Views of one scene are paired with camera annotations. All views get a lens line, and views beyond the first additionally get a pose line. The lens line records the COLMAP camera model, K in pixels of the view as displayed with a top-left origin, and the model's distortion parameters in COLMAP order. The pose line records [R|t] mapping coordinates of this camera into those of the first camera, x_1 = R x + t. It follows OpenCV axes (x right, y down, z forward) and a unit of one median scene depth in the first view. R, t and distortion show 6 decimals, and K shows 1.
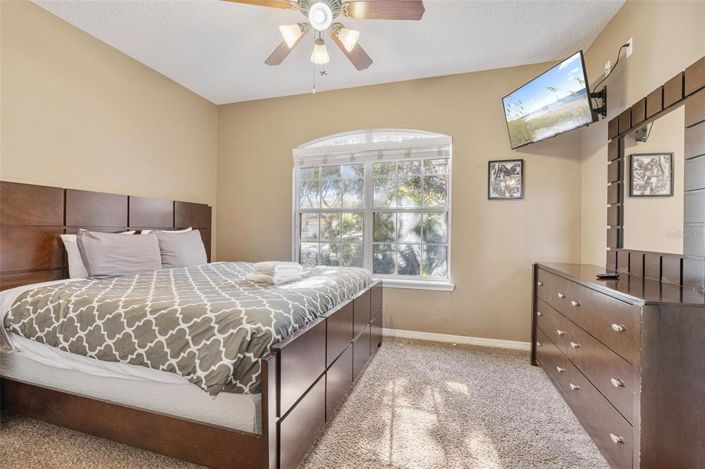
lens RADIAL K [[319.1, 0, 351.1], [0, 319.1, 232.9], [0, 0, 1]] dist [-0.004932, 0.000370]
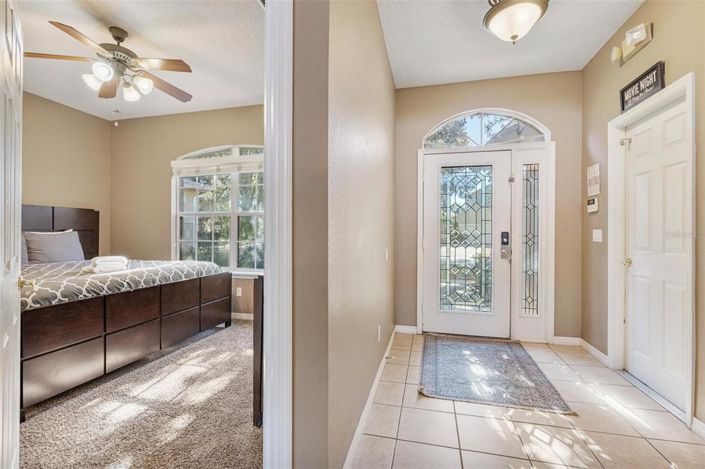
lens RADIAL K [[319.1, 0, 352.0], [0, 319.1, 236.8], [0, 0, 1]] dist [-0.004932, 0.000370]
pose [[0.999060, -0.005584, 0.042992, 0.473477], [0.005191, 0.999944, 0.009266, 0.004639], [-0.043041, -0.009035, 0.999032, -0.205425]]
